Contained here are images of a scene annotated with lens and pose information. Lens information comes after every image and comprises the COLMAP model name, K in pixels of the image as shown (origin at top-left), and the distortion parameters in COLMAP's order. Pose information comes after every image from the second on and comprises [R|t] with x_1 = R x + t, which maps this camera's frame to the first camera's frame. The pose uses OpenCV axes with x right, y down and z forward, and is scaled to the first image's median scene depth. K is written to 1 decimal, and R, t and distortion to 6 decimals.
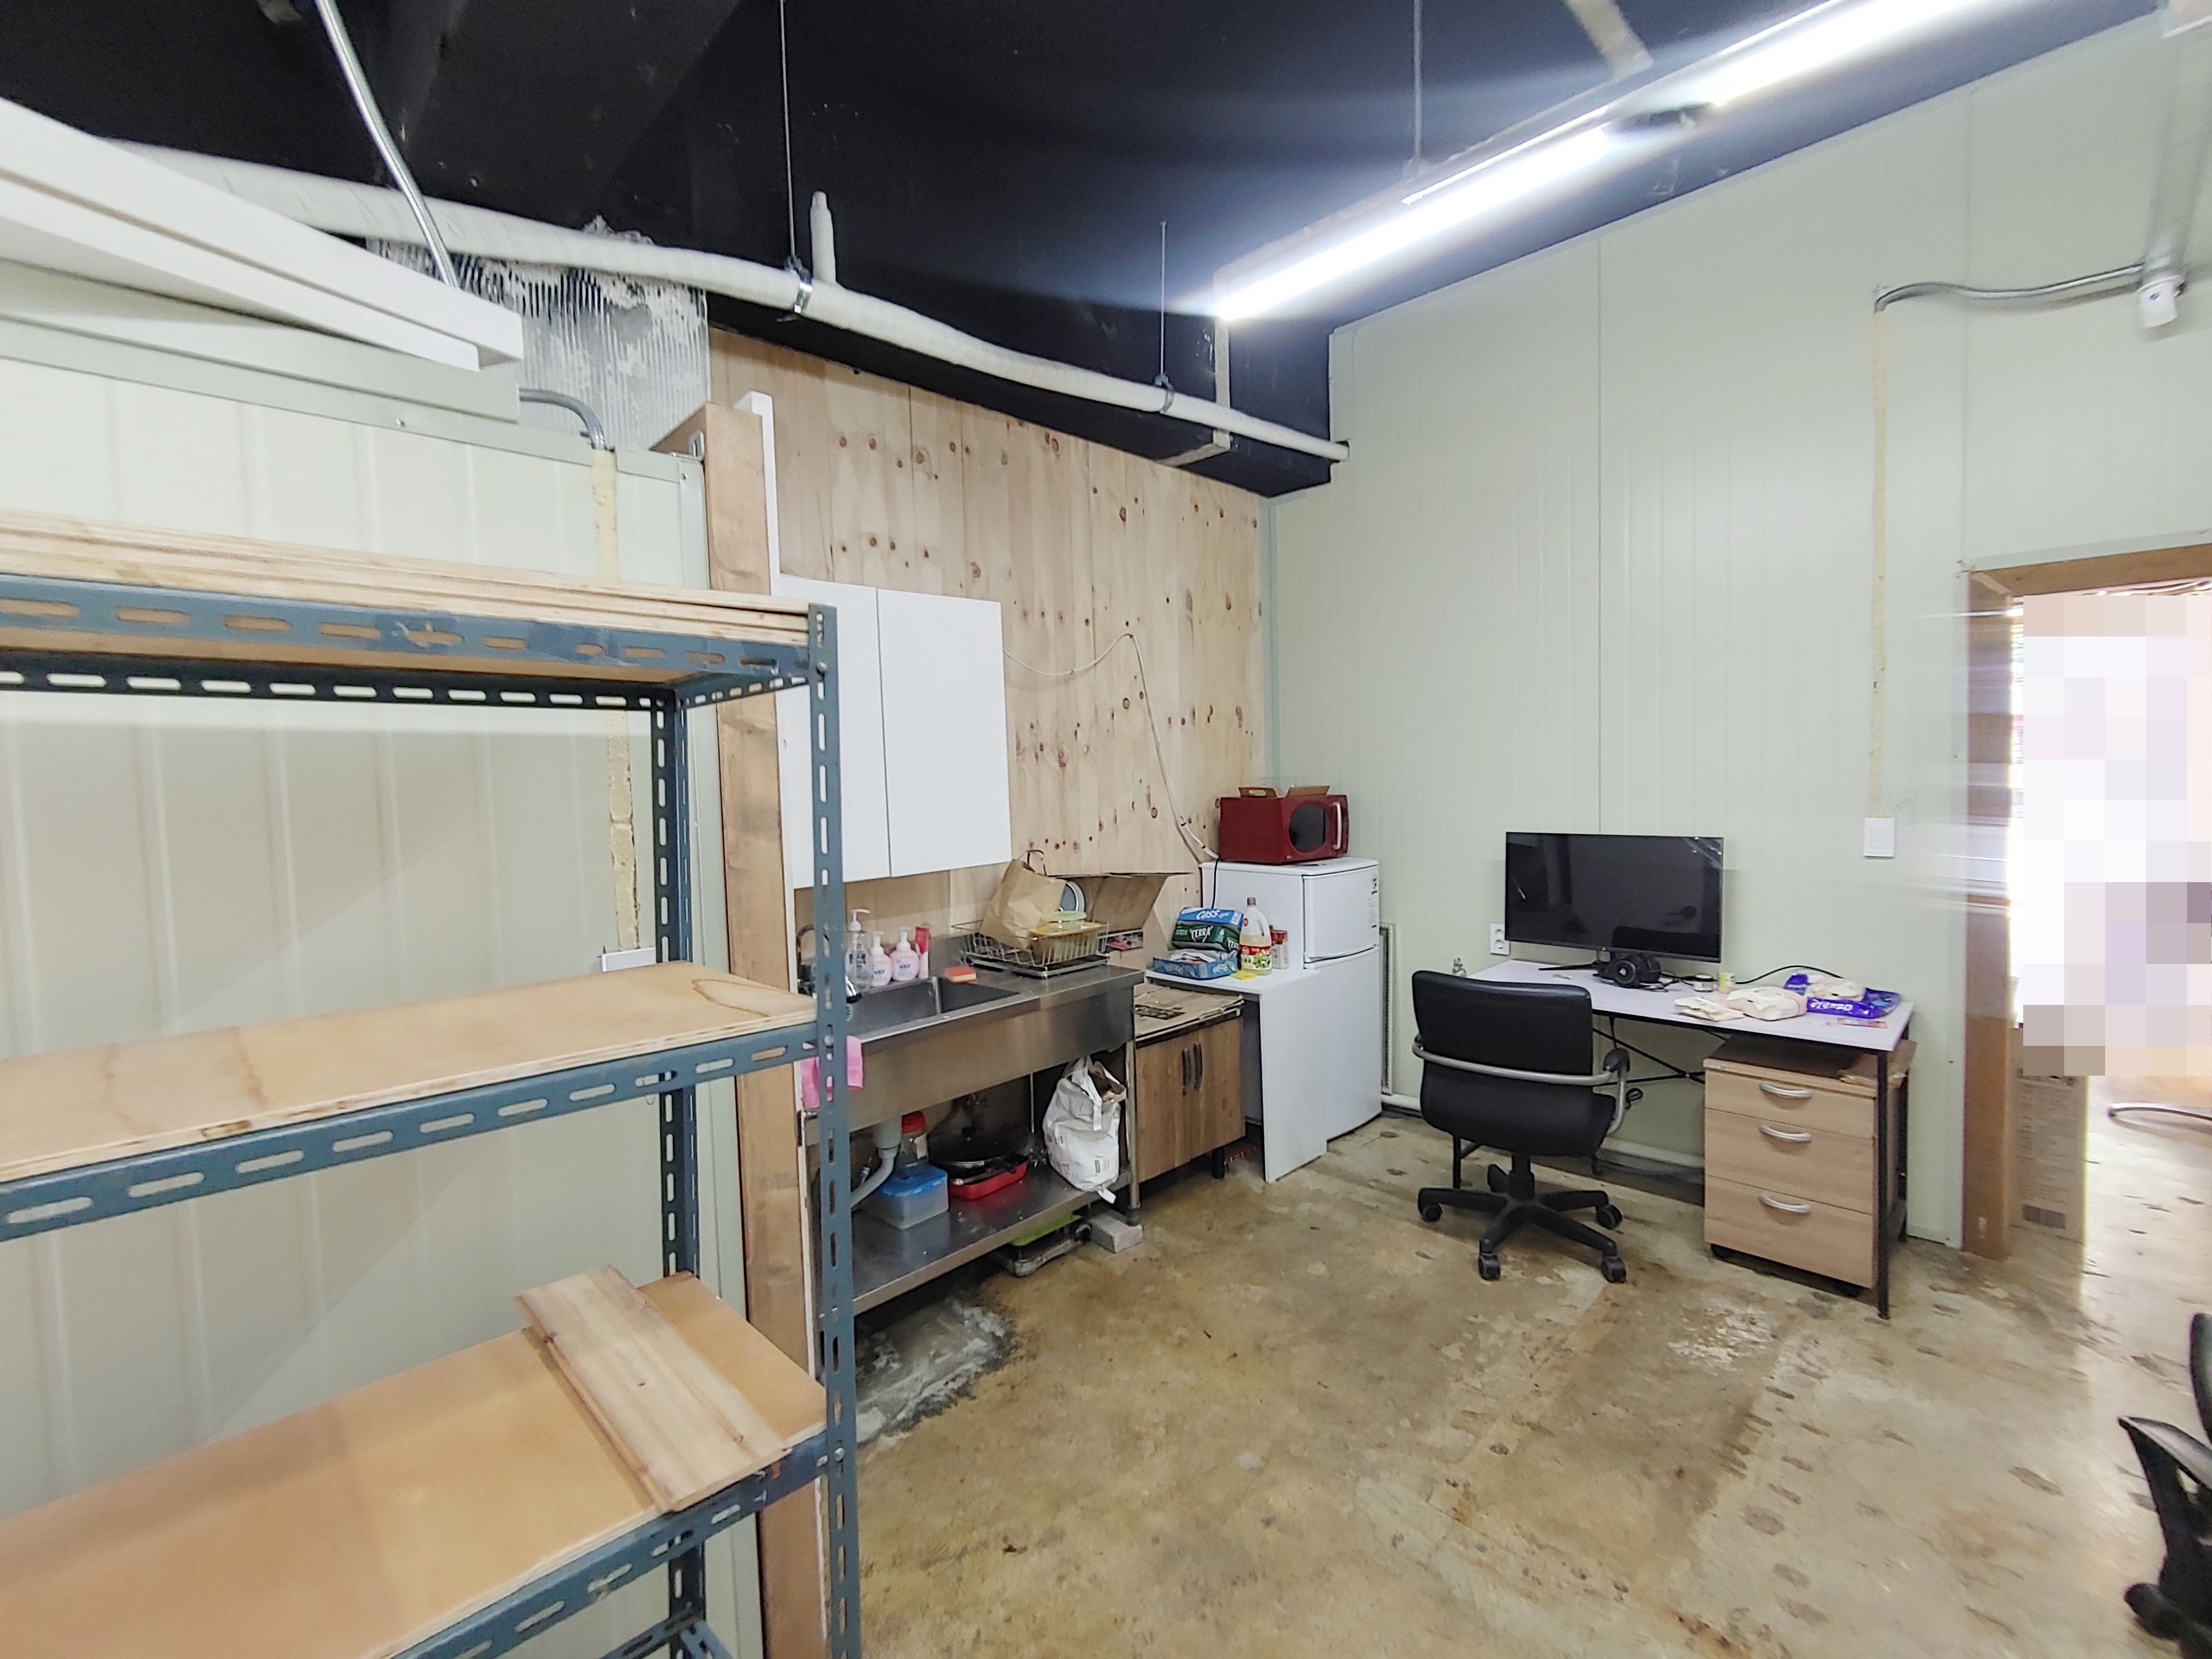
lens RADIAL K [[968.9, 0, 1105.8], [0, 968.9, 811.7], [0, 0, 1]] dist [0.000608, 0.000198]
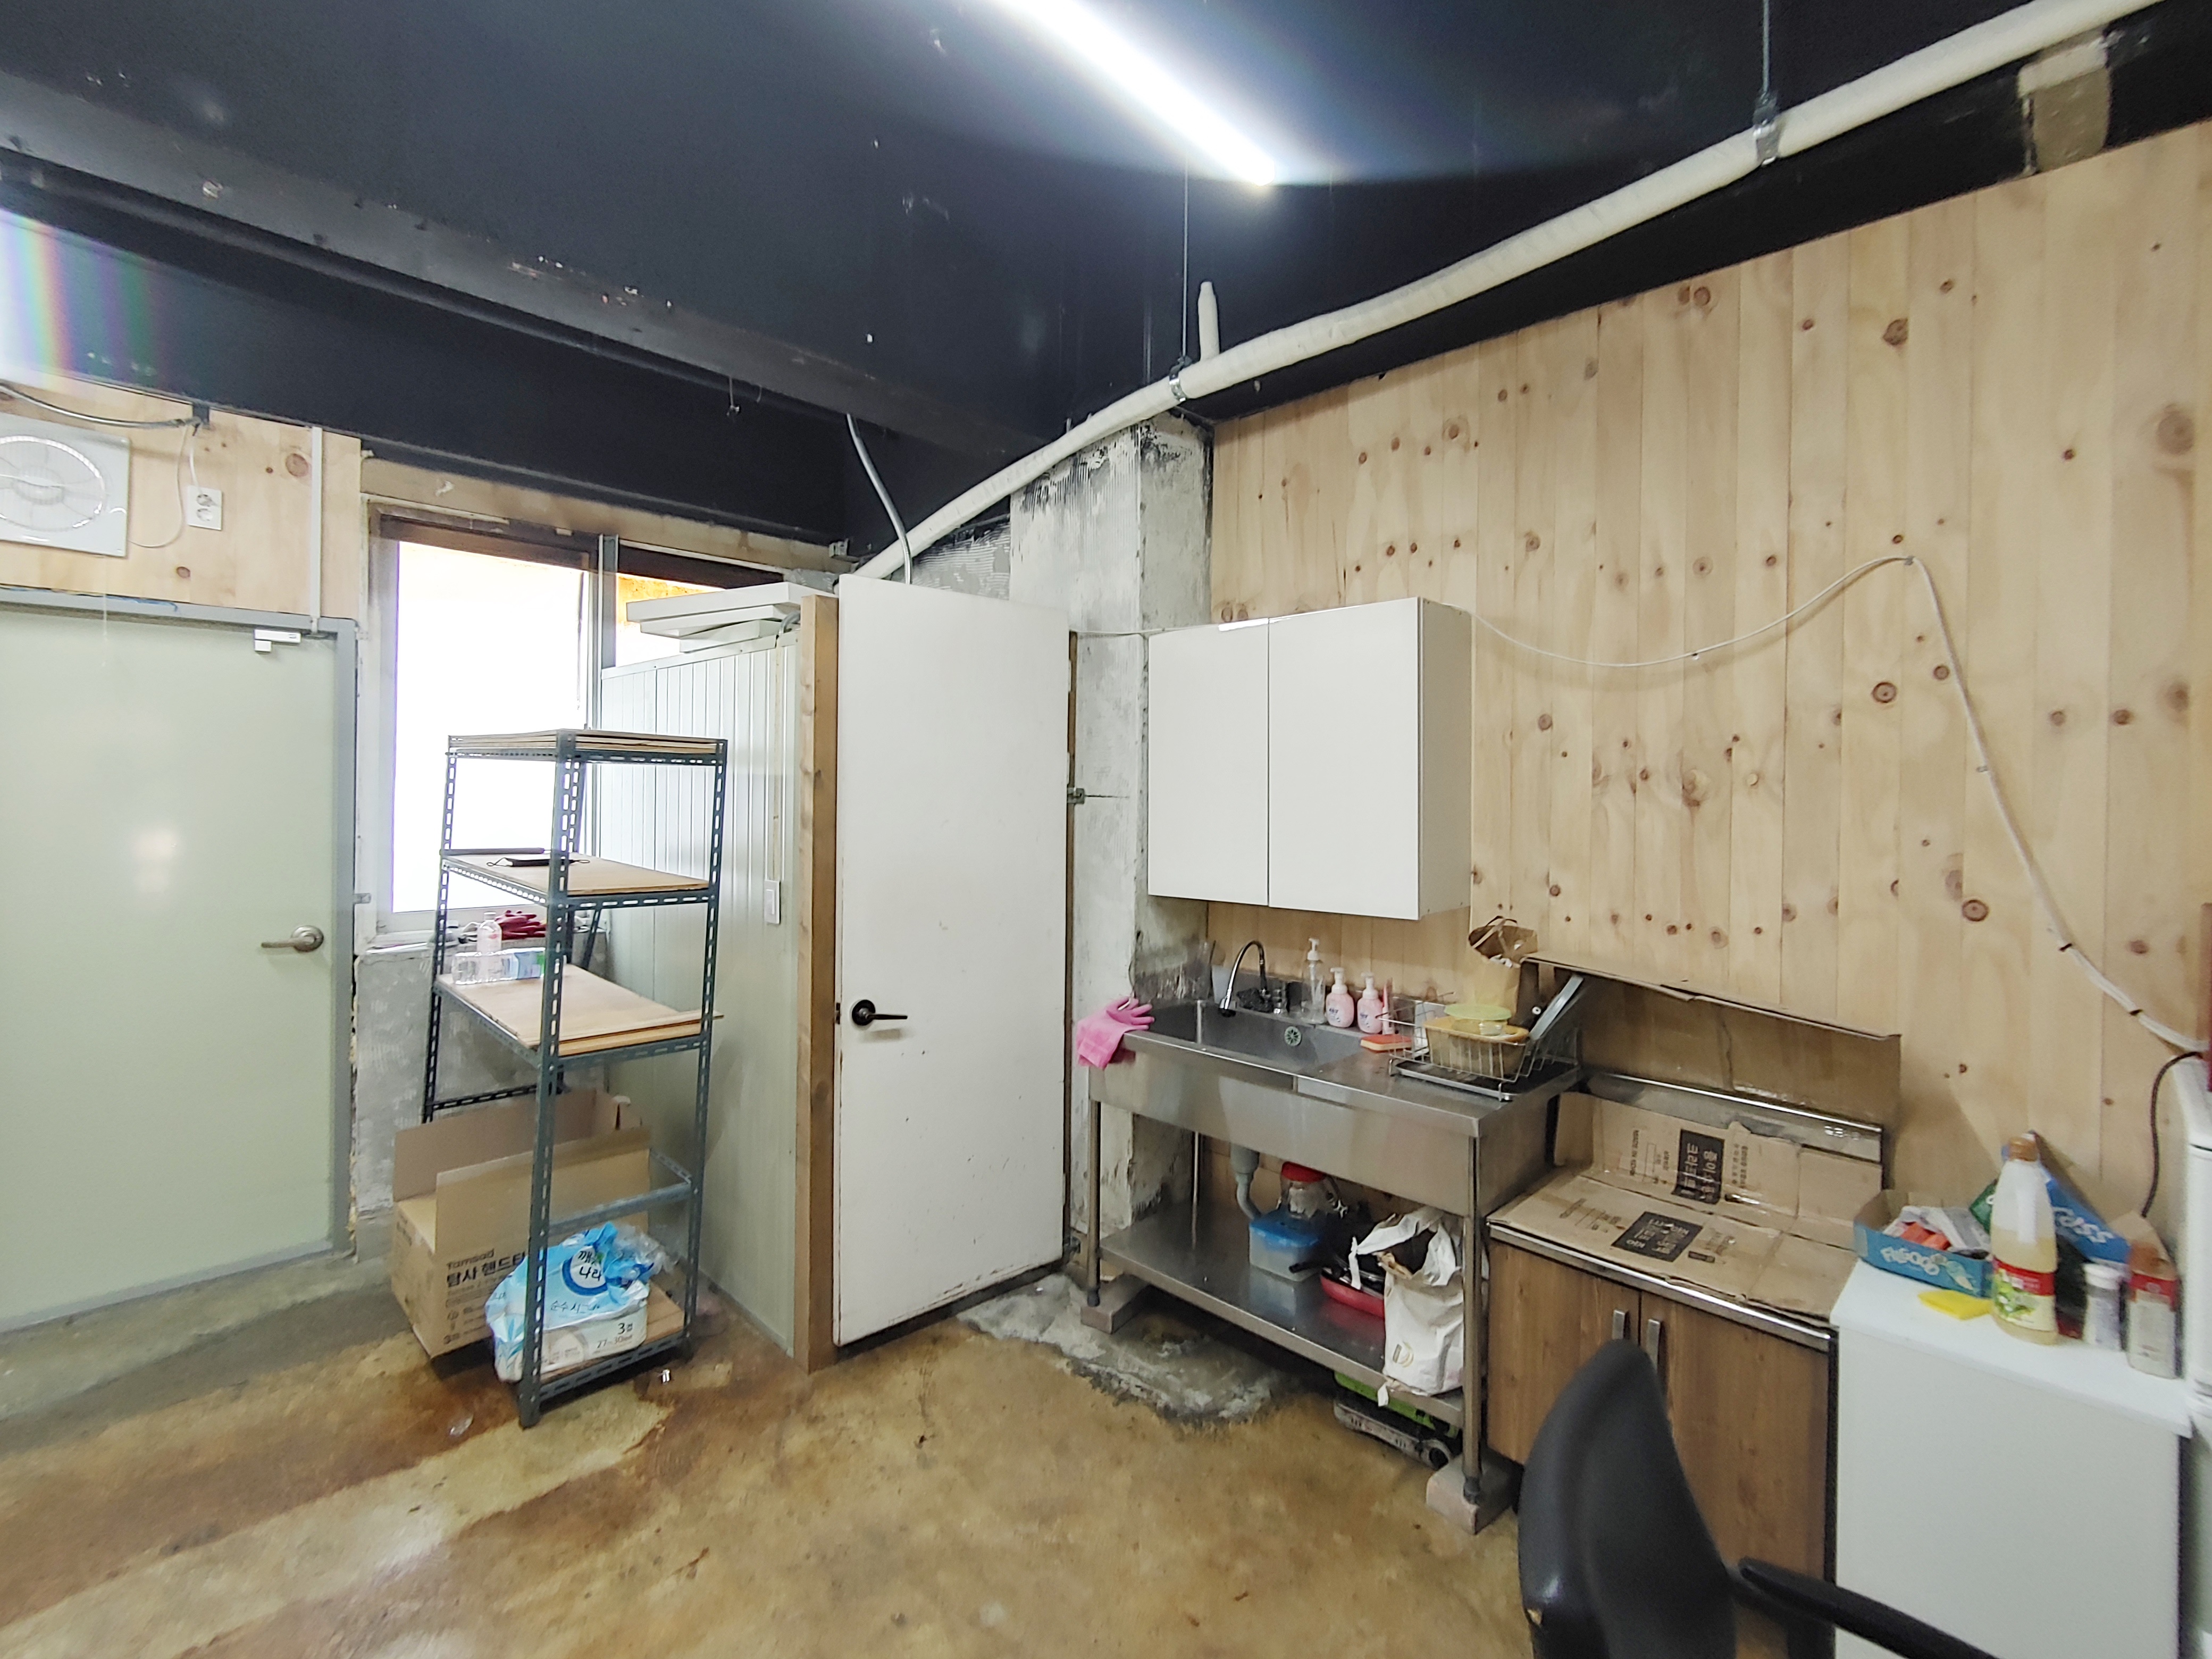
lens RADIAL K [[974.9, 0, 1102.0], [0, 974.9, 790.4], [0, 0, 1]] dist [-0.000073, 0.000004]
pose [[0.016938, 0.032953, -0.999313, 0.696992], [-0.055697, 0.997936, 0.031963, -0.066732], [0.998304, 0.055117, 0.018738, 0.731508]]
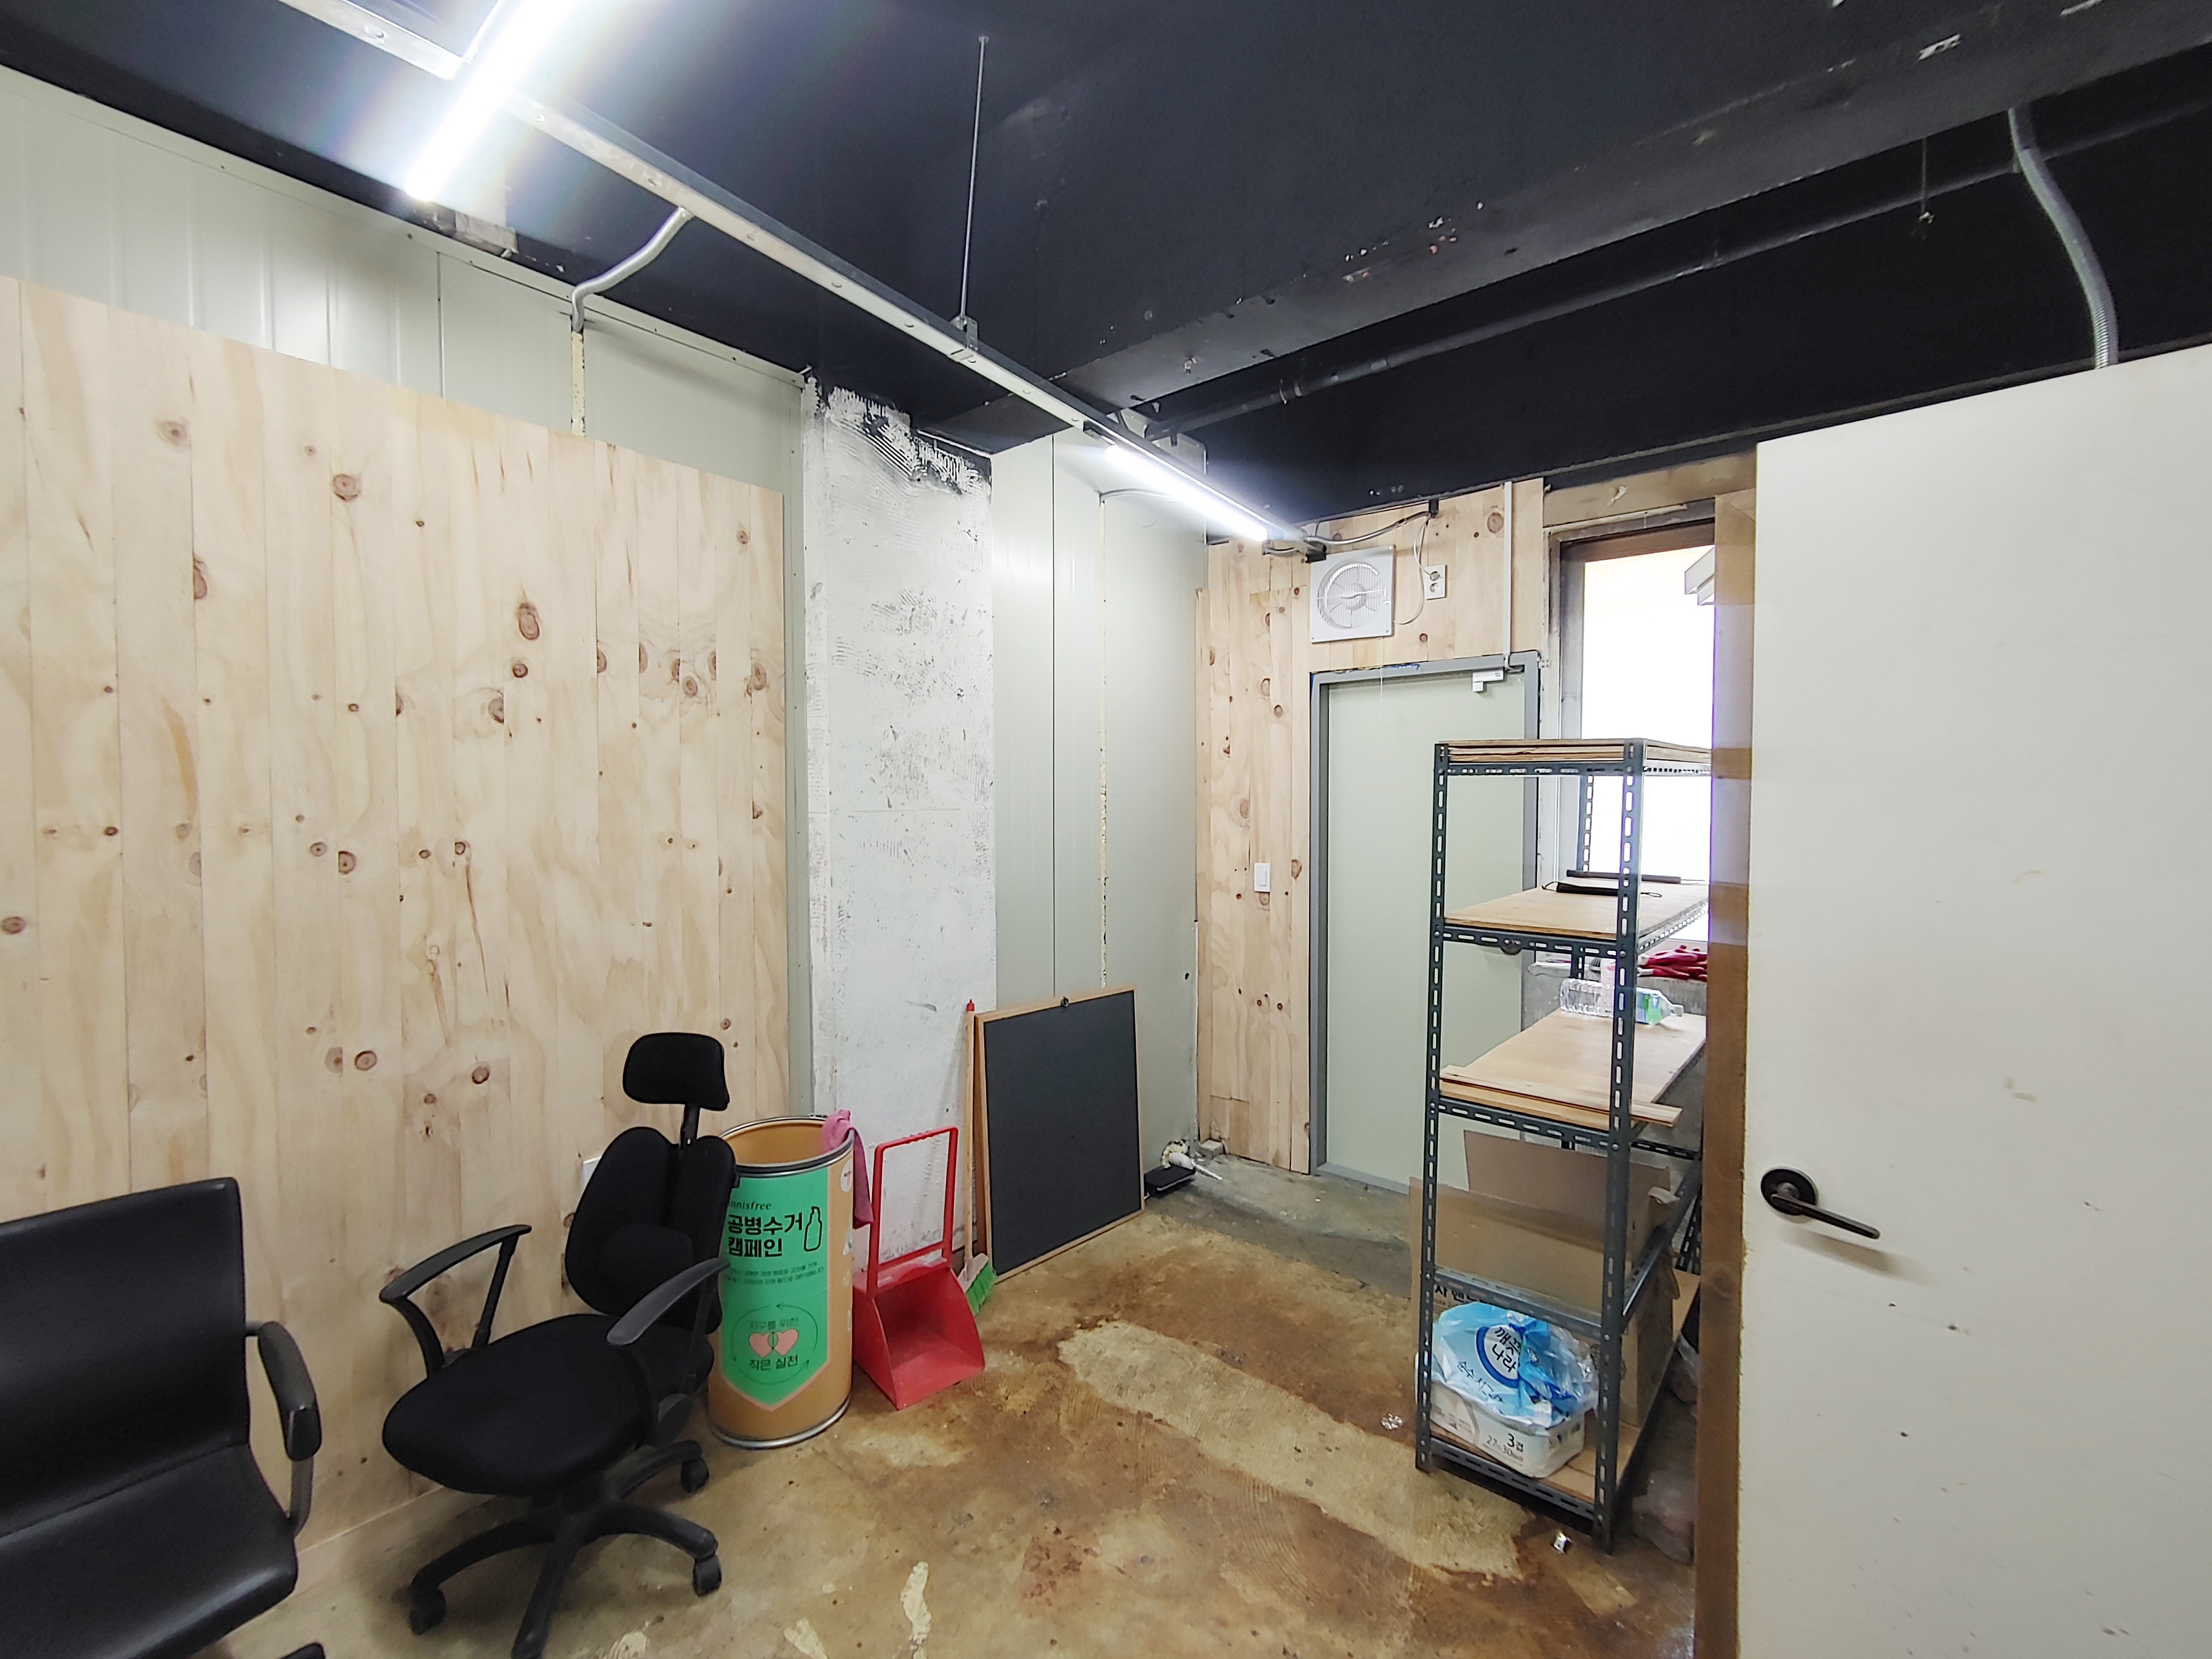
lens RADIAL K [[942.8, 0, 1107.7], [0, 942.8, 827.4], [0, 0, 1]] dist [0.002228, -0.000060]
pose [[-0.994639, 0.031909, -0.098360, 0.199149], [0.024608, 0.996913, 0.074560, -0.061577], [0.100436, 0.071740, -0.992354, 0.992823]]
